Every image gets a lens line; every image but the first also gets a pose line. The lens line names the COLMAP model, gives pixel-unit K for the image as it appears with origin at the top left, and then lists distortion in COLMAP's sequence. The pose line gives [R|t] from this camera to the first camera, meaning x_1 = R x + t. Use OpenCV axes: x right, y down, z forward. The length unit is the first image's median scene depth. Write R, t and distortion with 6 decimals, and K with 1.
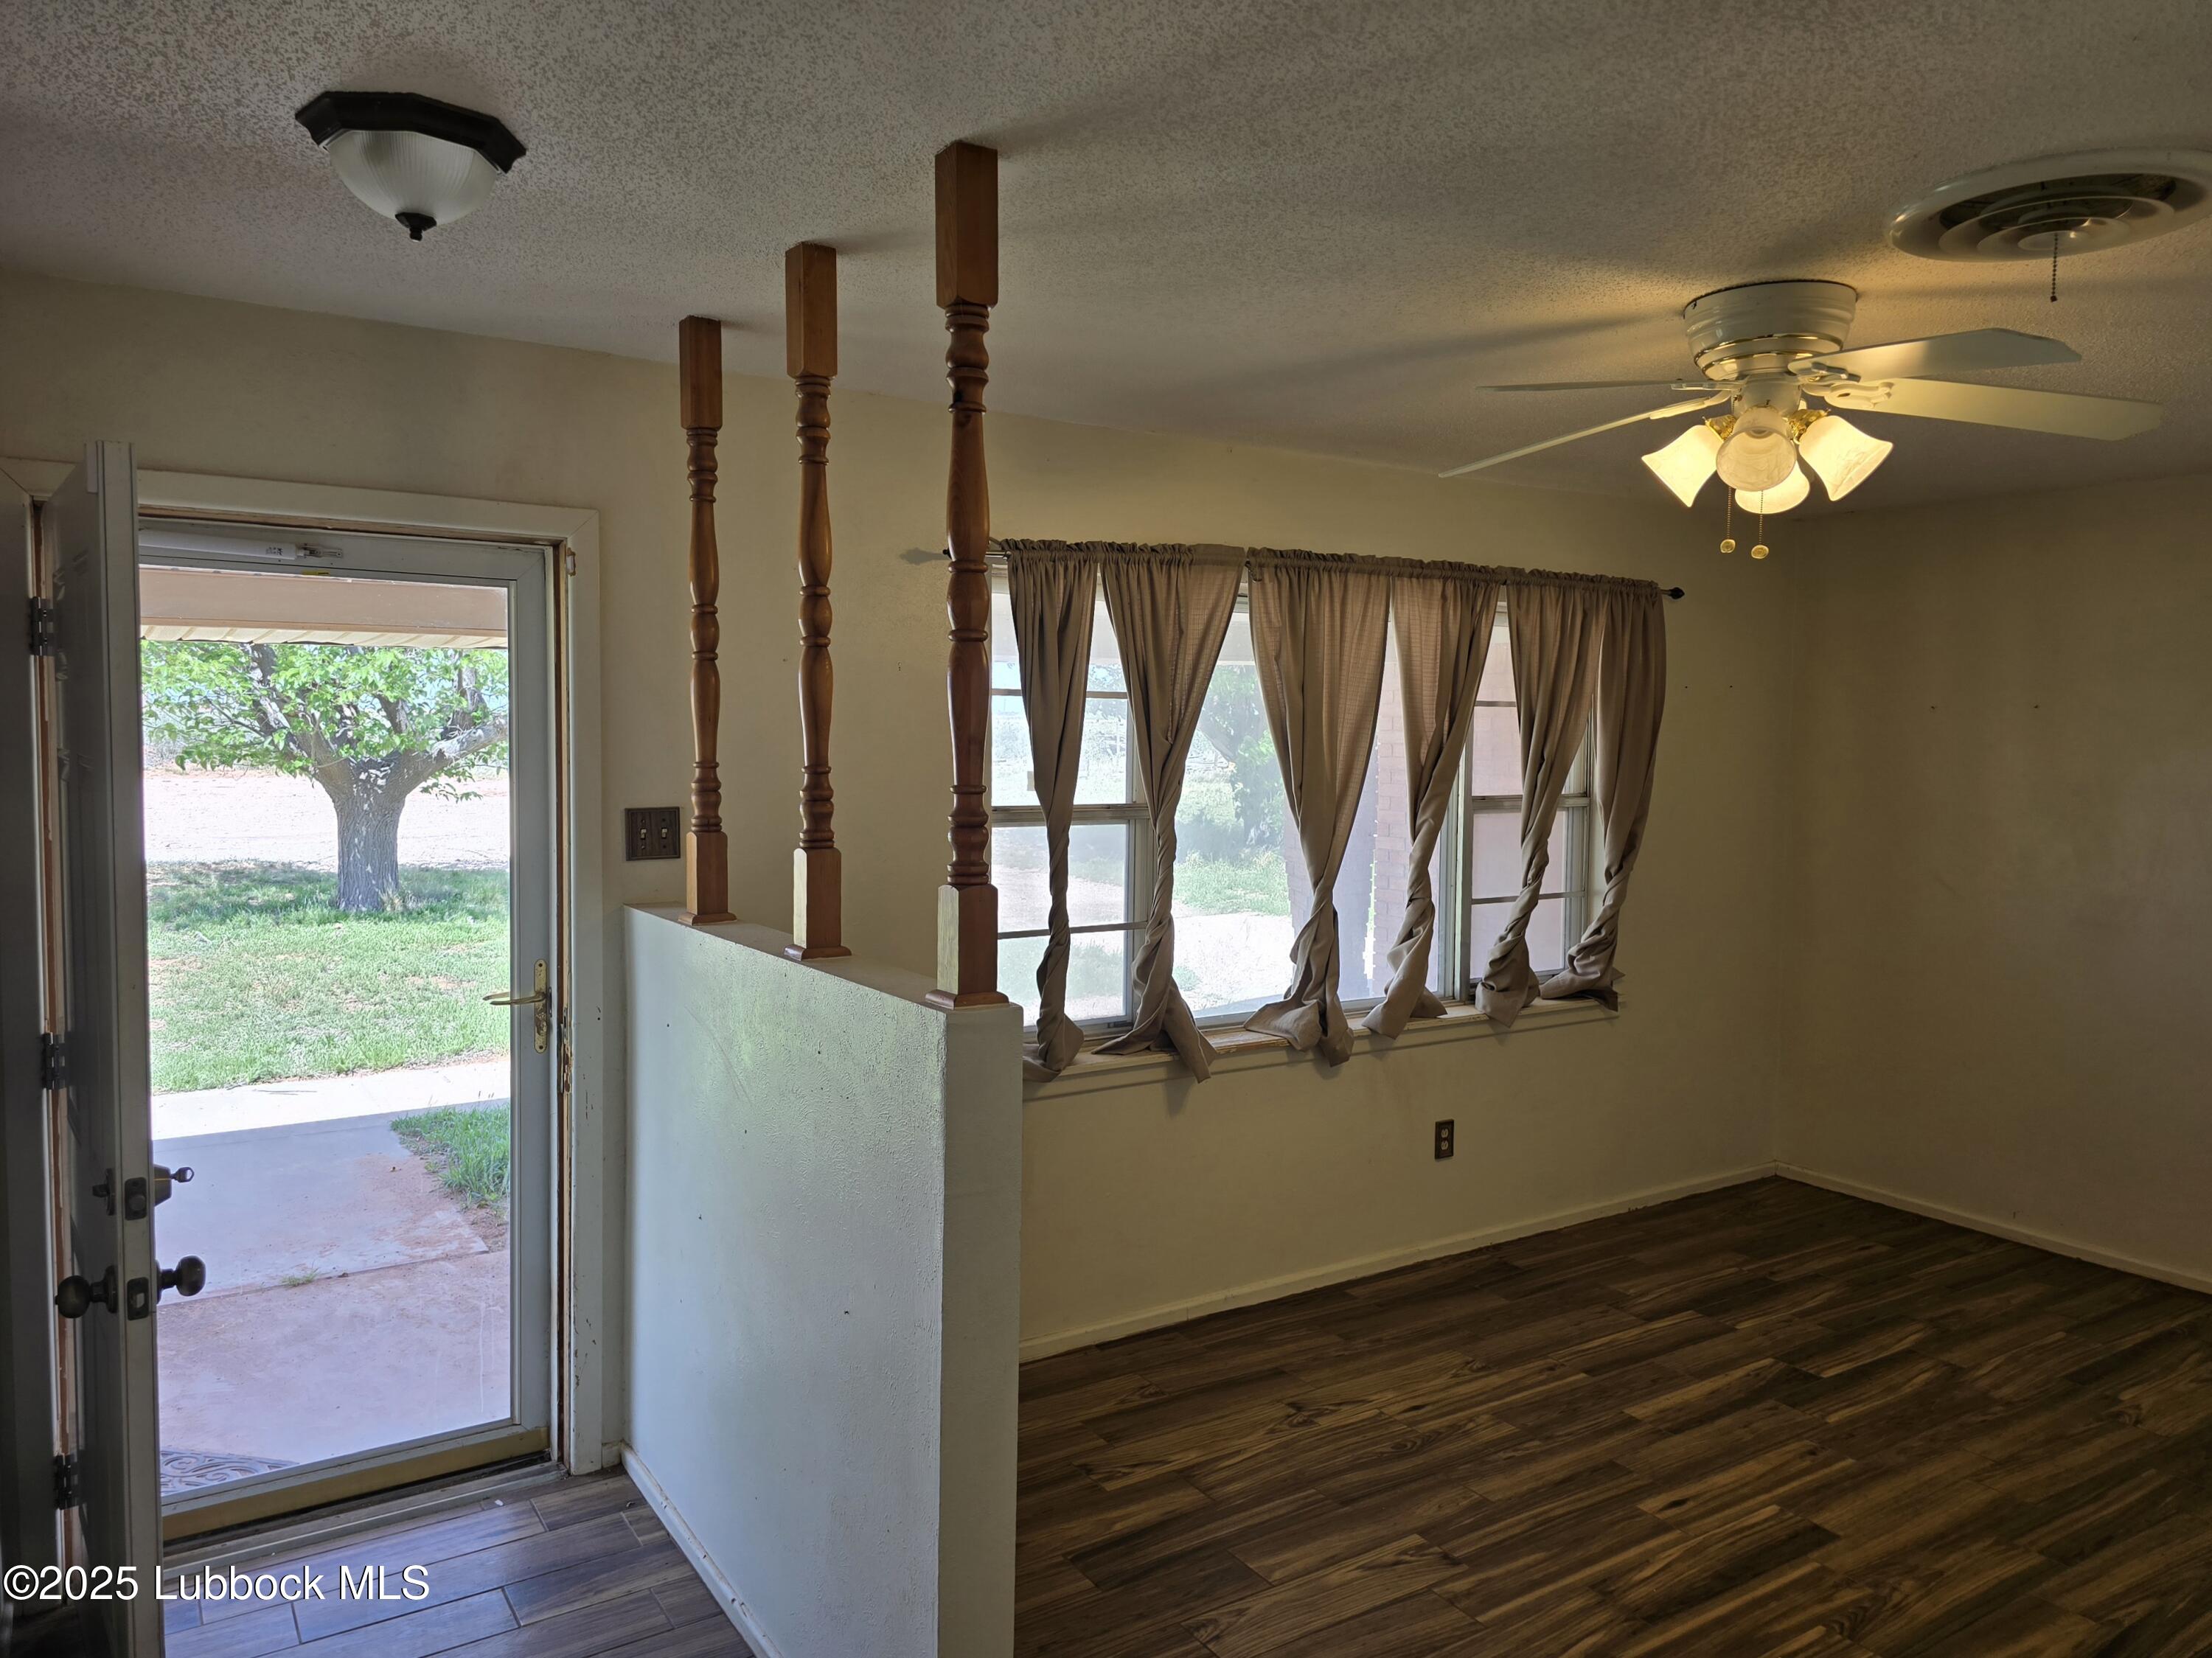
lens RADIAL K [[1533.2, 0, 1089.2], [0, 1533.2, 817.1], [0, 0, 1]] dist [0.062974, -0.070827]
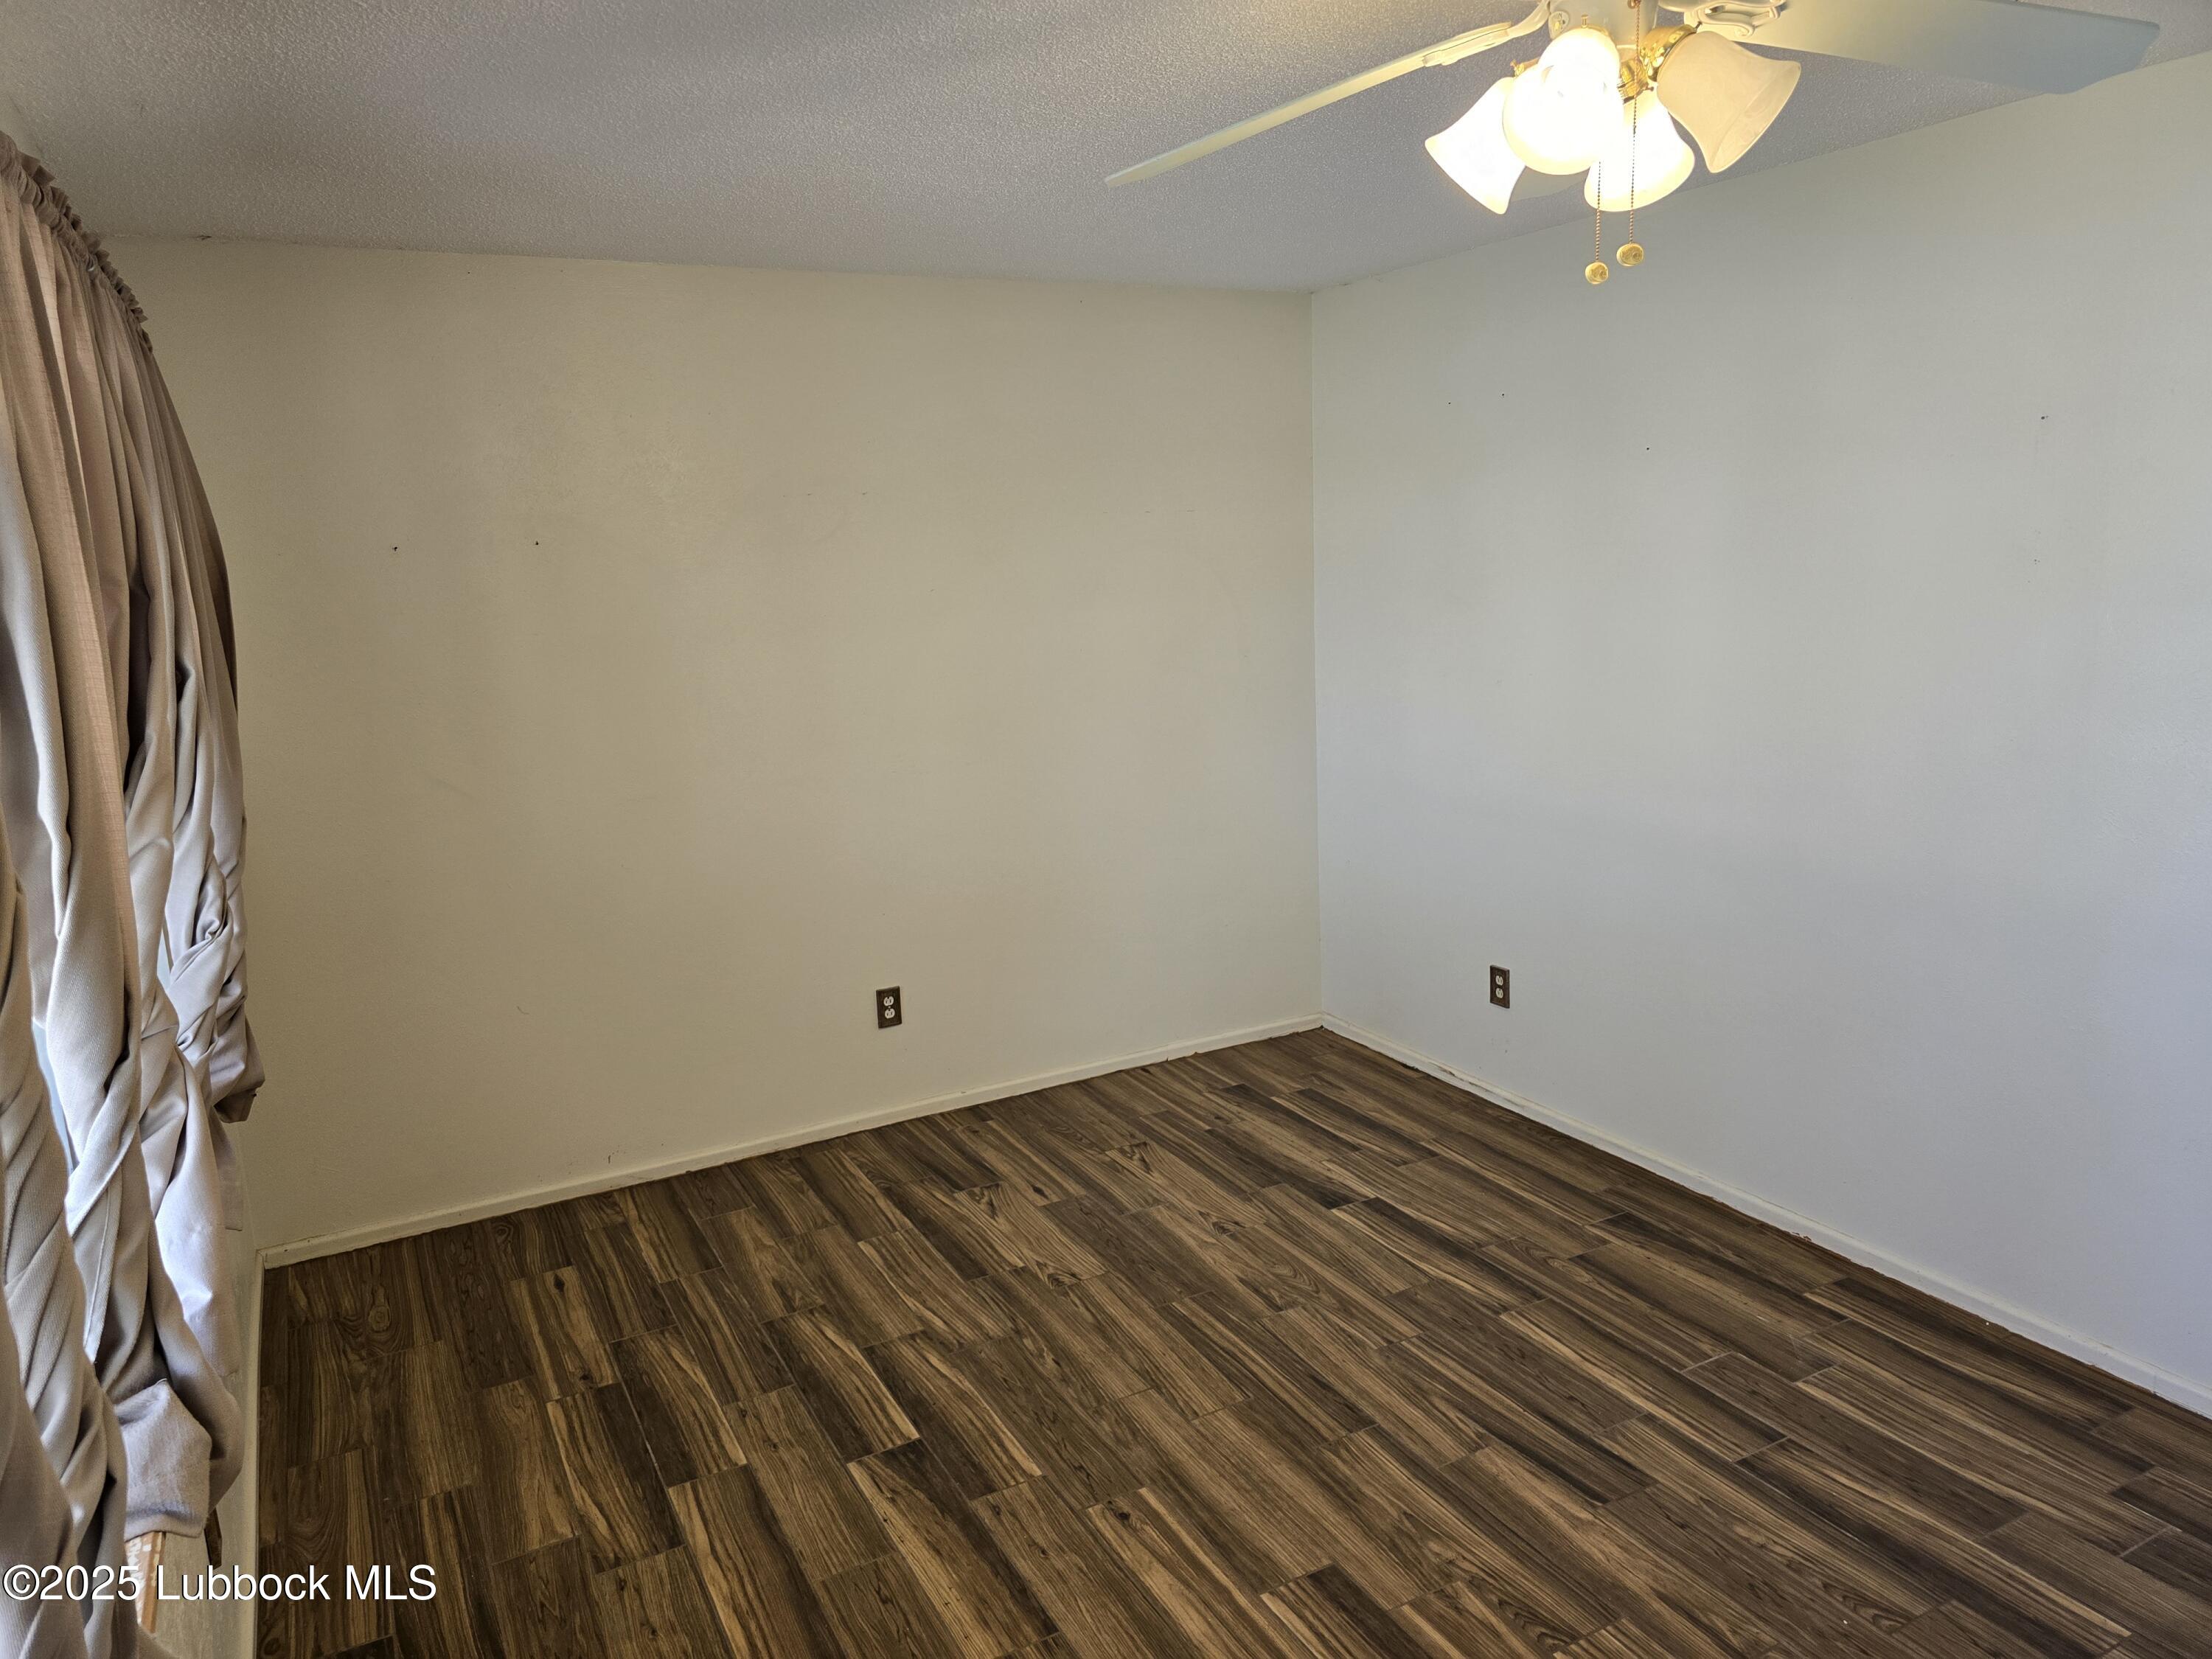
lens RADIAL K [[1533.3, 0, 1089.2], [0, 1533.3, 817.6], [0, 0, 1]] dist [0.062974, -0.070827]
pose [[0.086742, -0.193159, 0.977326, -0.179479], [0.106414, 0.977207, 0.183691, -0.053124], [-0.990531, 0.088068, 0.105320, 0.803975]]
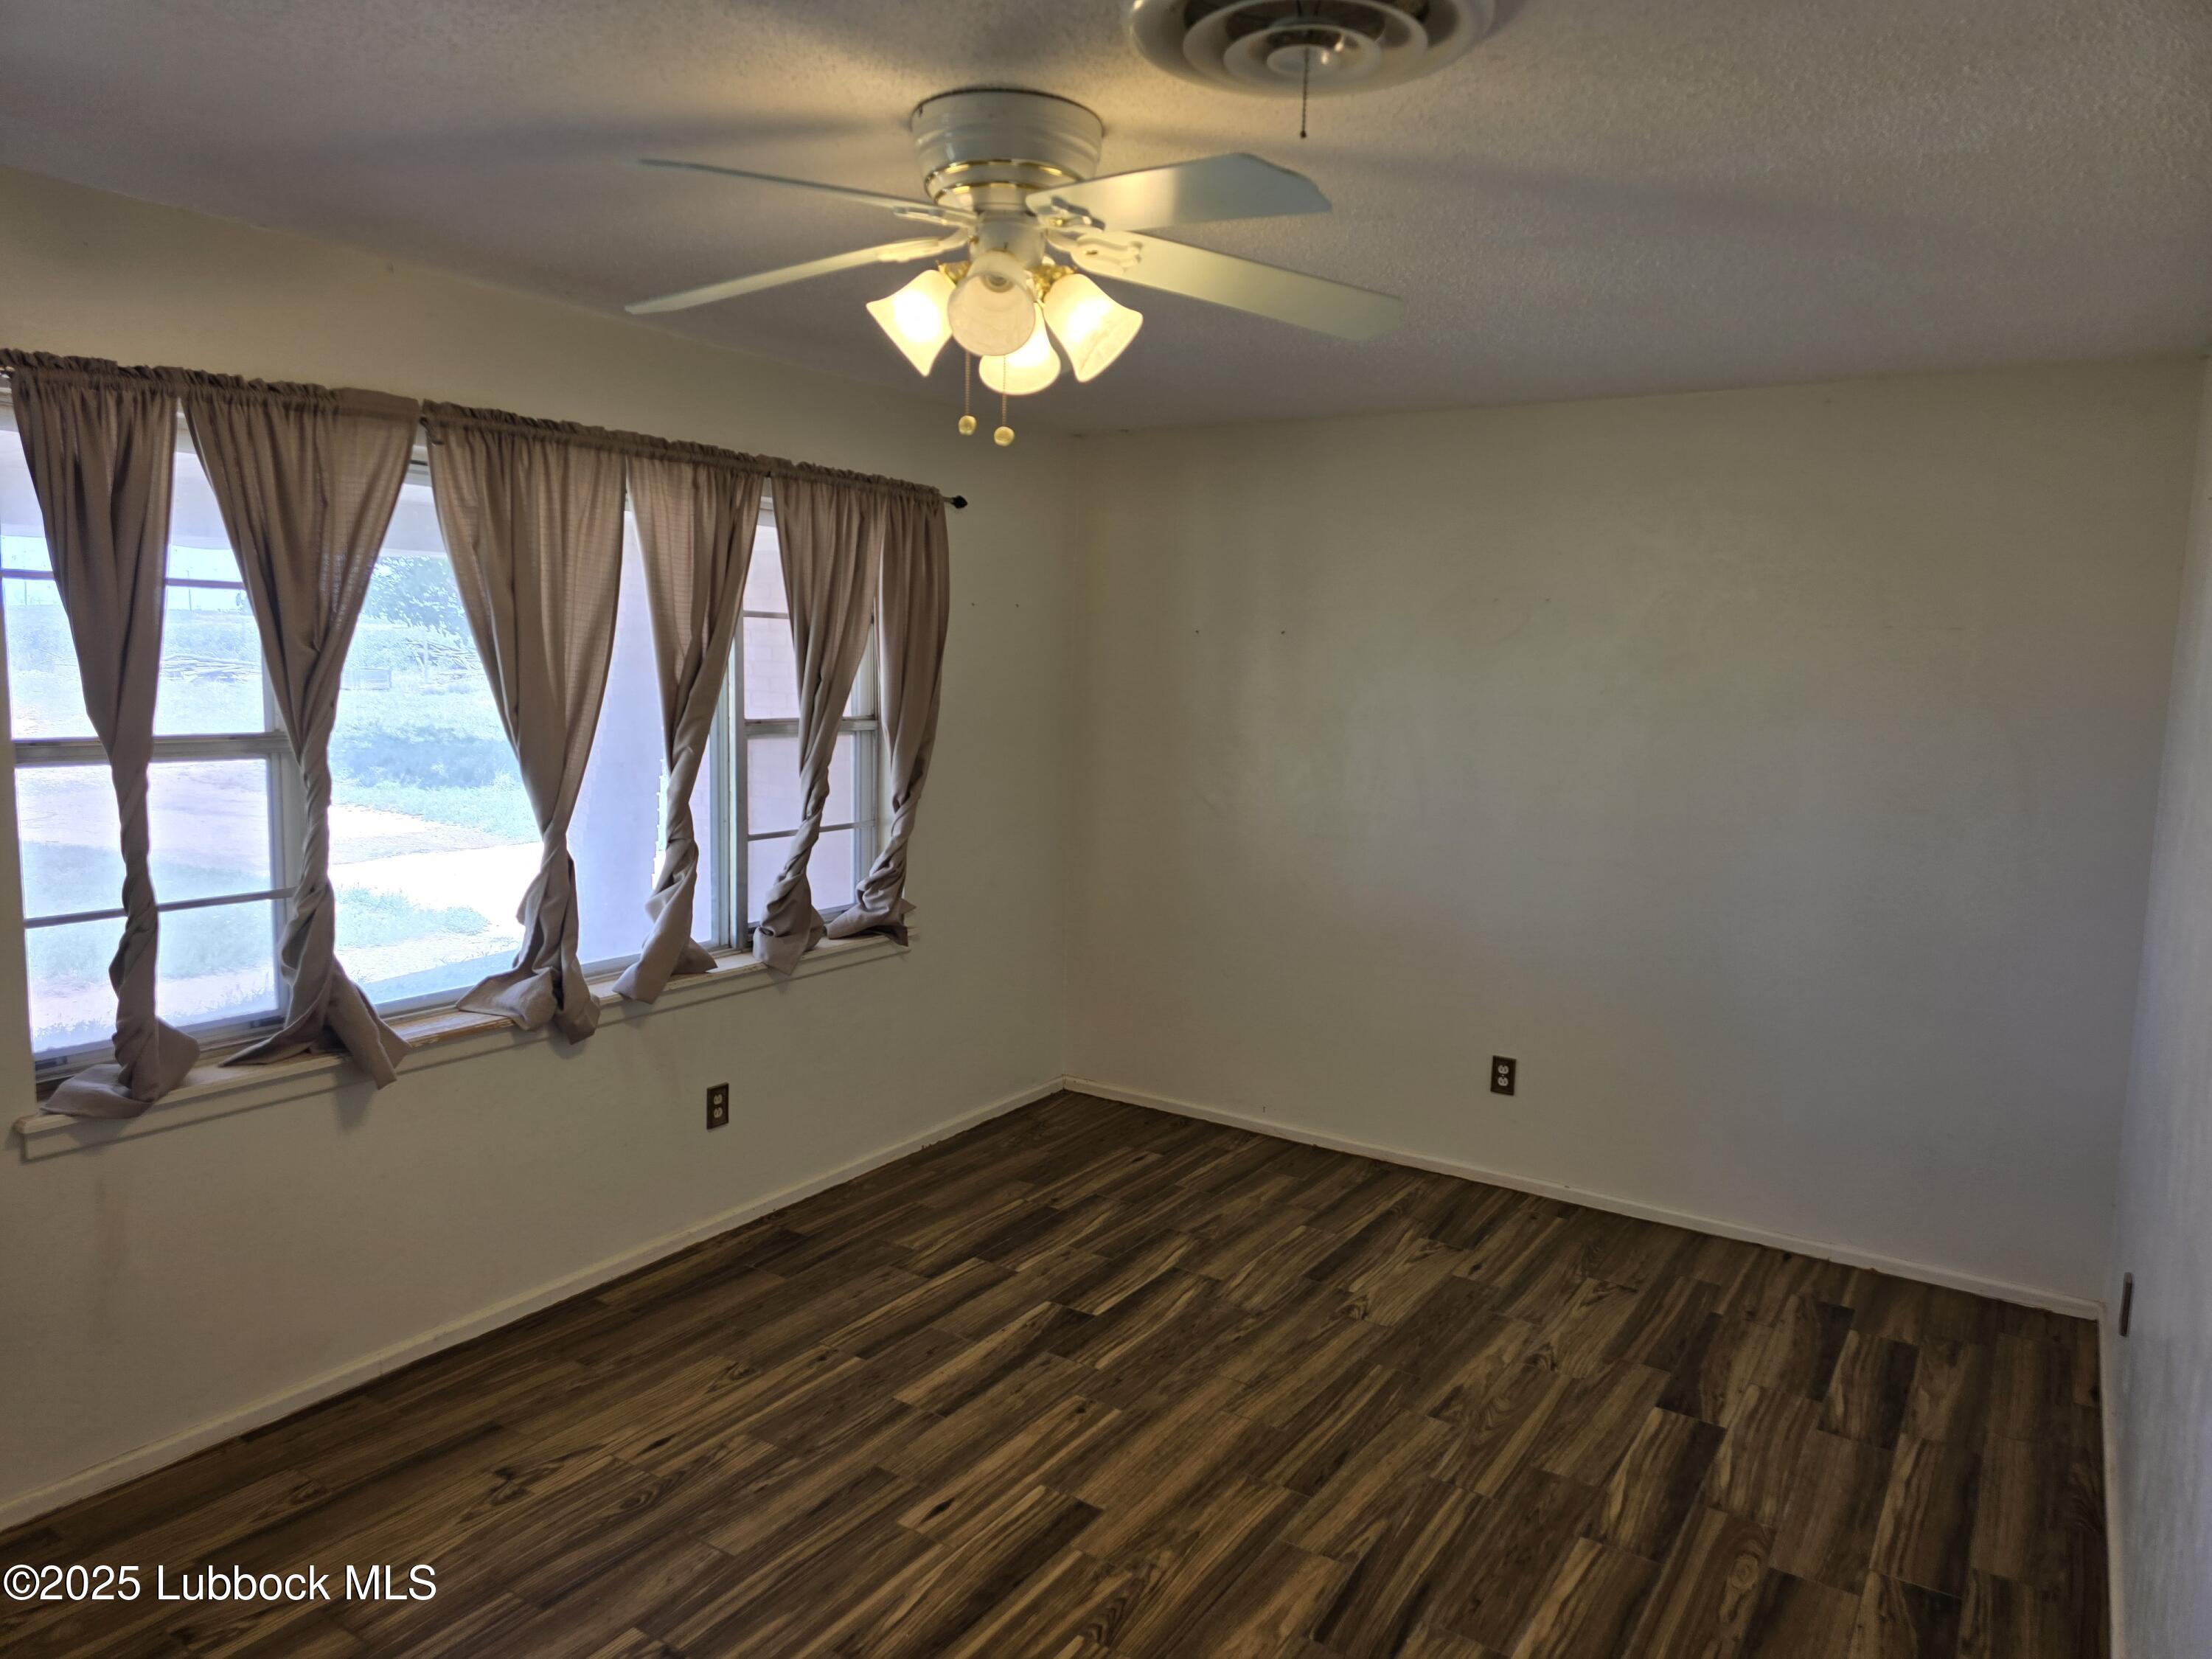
lens RADIAL K [[1474.1, 0, 1106.0], [0, 1474.1, 829.5], [0, 0, 1]] dist [0.055084, -0.065079]
pose [[0.909629, -0.032793, 0.414124, 0.099606], [0.004756, 0.997636, 0.068554, -0.009231], [-0.415394, -0.060389, 0.907635, 0.163768]]
